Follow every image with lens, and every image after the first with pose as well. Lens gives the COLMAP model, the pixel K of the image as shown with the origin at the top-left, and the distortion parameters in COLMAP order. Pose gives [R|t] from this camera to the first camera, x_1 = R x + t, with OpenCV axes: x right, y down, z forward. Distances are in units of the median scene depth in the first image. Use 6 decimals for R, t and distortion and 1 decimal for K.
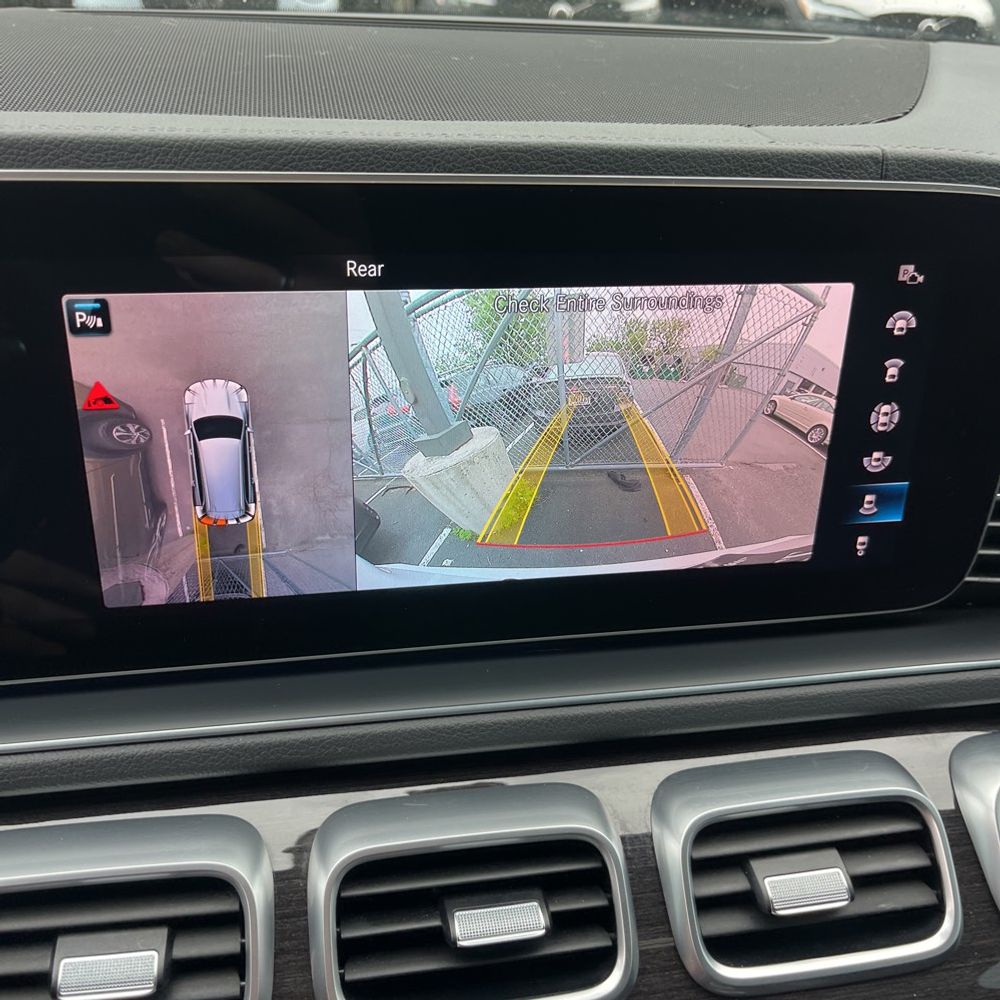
lens RADIAL K [[993.4, 0, 504.9], [0, 993.4, 514.2], [0, 0, 1]] dist [0.008702, 0.003867]
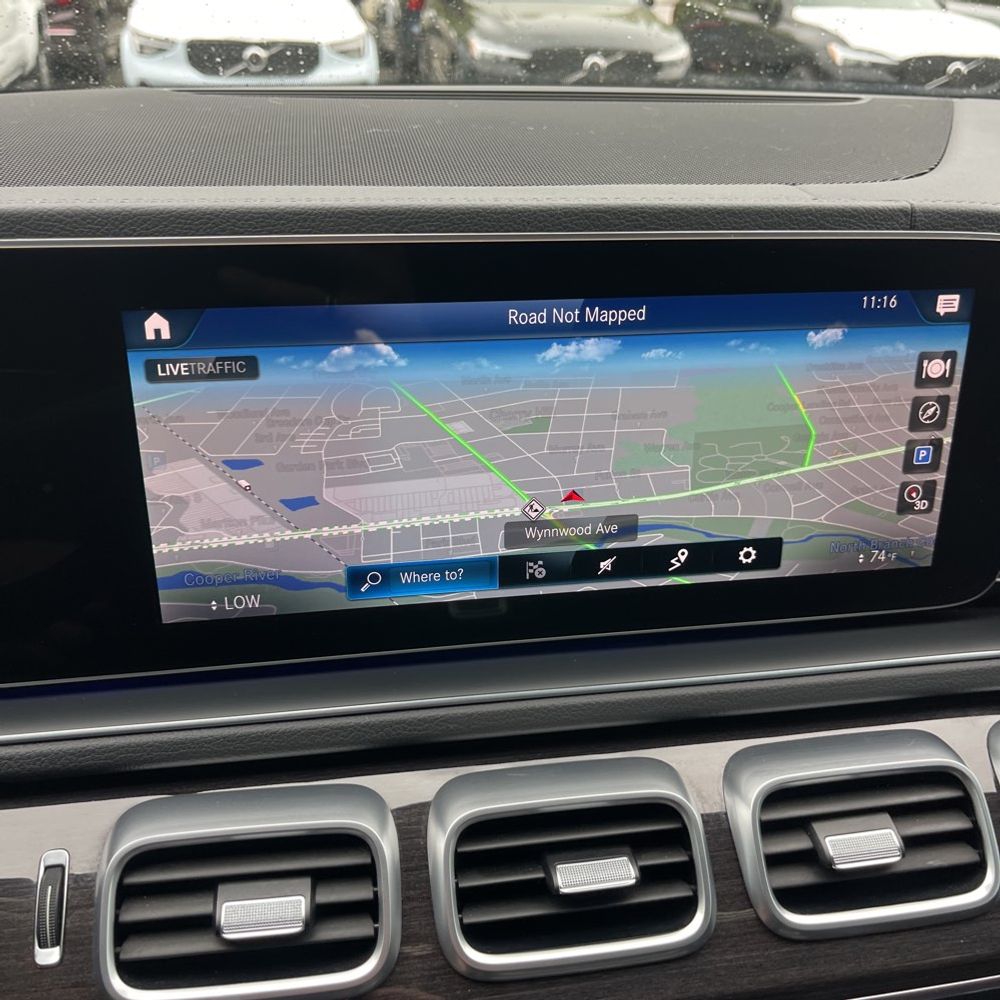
lens RADIAL K [[967.1, 0, 536.4], [0, 967.1, 502.3], [0, 0, 1]] dist [0.012167, 0.002108]
pose [[0.999771, -0.012656, -0.017250, -0.045402], [0.011869, 0.998915, -0.045026, 0.028716], [0.017801, 0.044811, 0.998837, -0.130080]]
